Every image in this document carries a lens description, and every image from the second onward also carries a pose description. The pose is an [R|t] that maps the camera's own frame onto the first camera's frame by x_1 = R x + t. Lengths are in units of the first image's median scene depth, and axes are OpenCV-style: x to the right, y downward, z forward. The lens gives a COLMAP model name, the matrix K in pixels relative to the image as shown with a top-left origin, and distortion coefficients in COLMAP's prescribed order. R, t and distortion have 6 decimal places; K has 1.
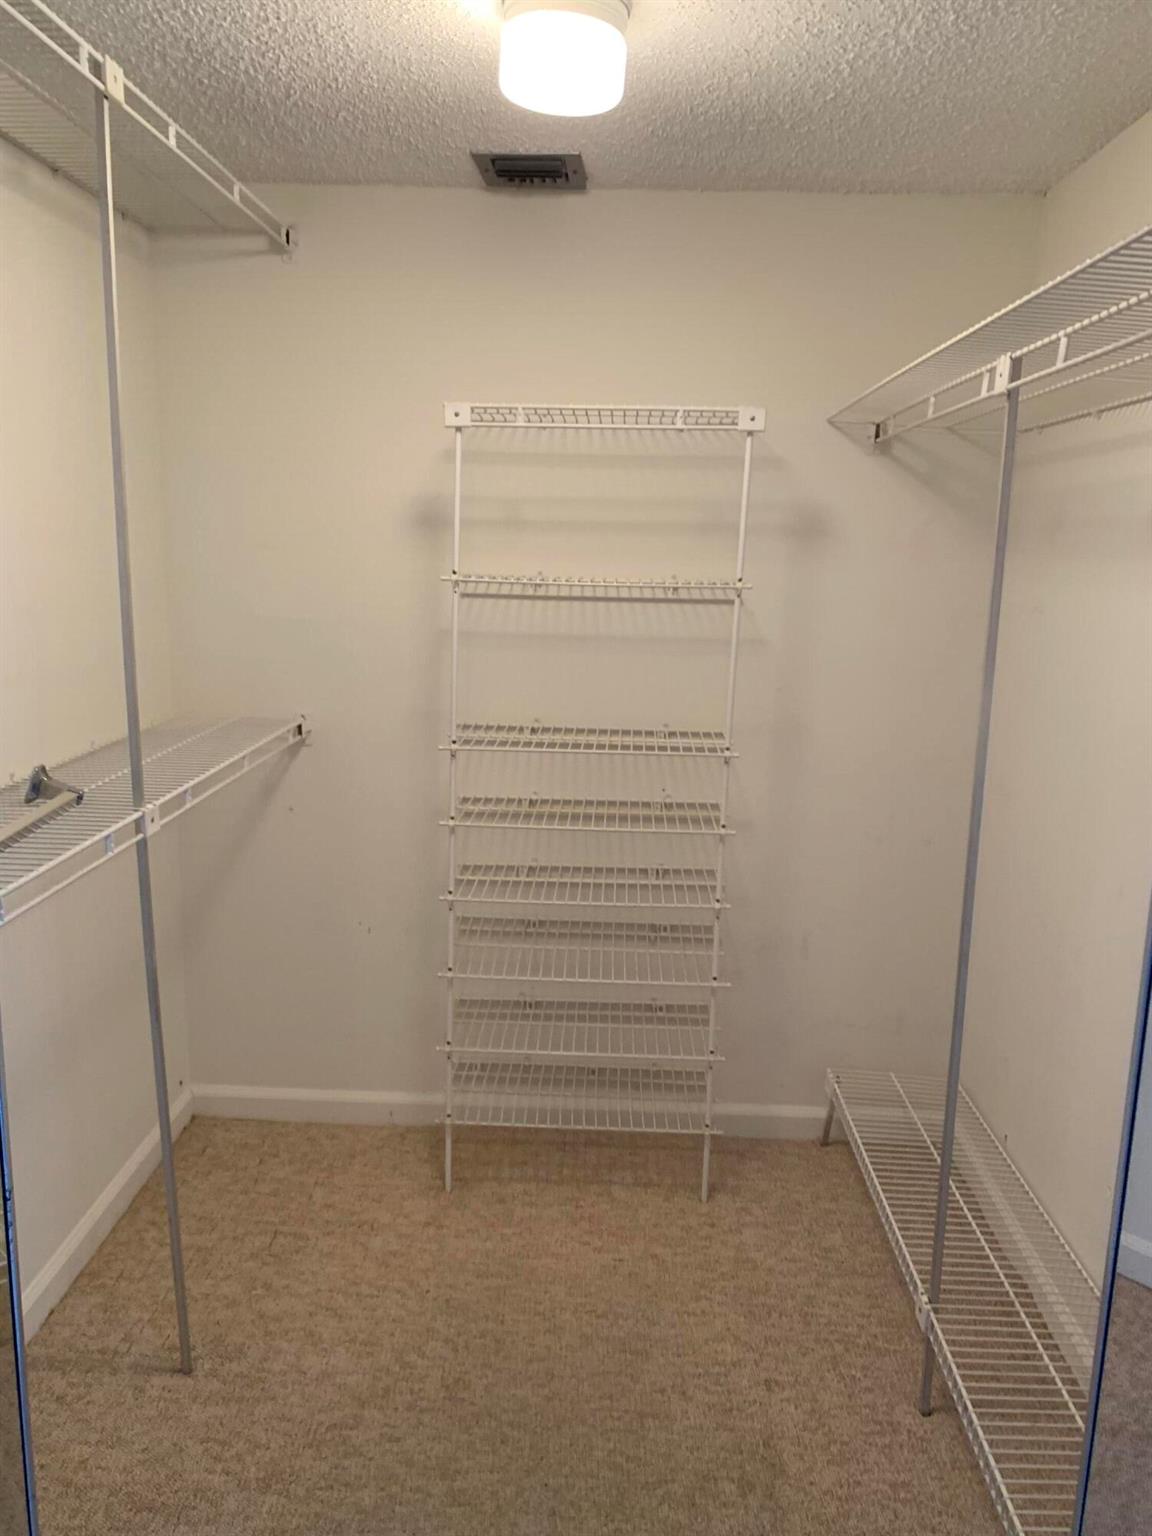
lens RADIAL K [[1204.6, 0, 571.1], [0, 1204.6, 774.0], [0, 0, 1]] dist [0.058436, -0.039023]
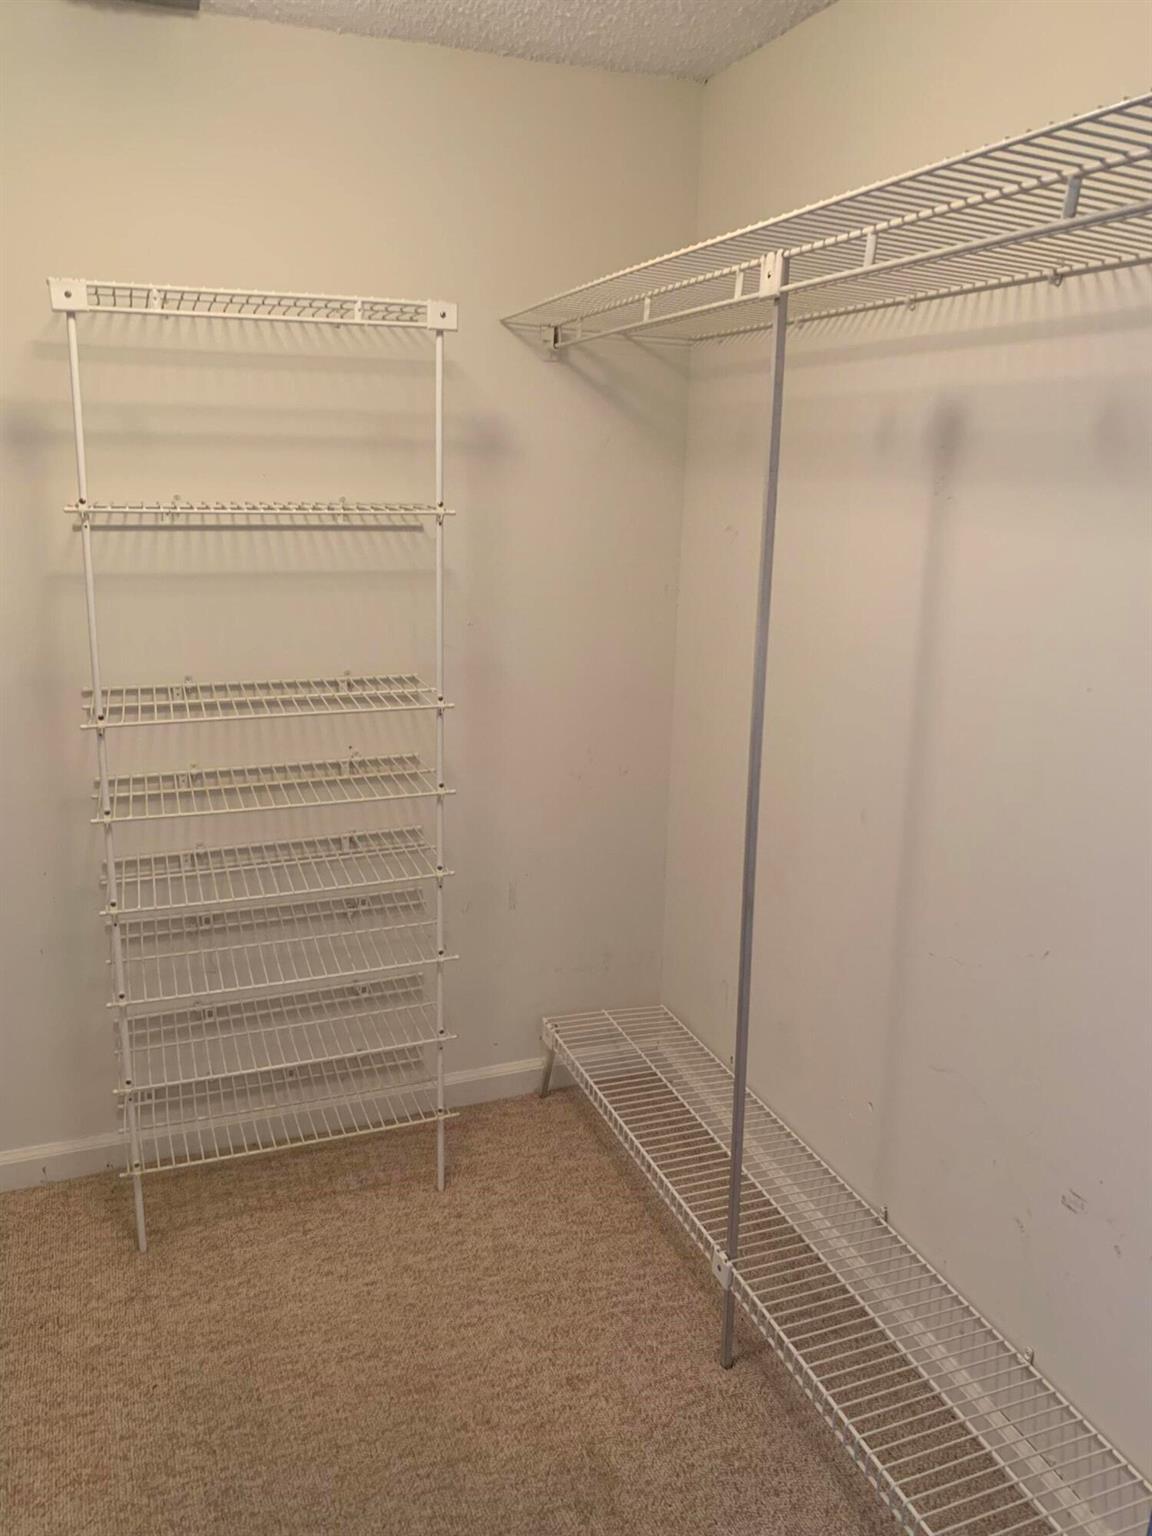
lens RADIAL K [[1203.5, 0, 573.5], [0, 1203.5, 773.1], [0, 0, 1]] dist [0.029196, -0.000896]
pose [[0.924070, -0.106487, 0.367091, -0.107507], [0.079018, 0.992883, 0.089109, -0.036996], [-0.373967, -0.053336, 0.925907, 0.143262]]
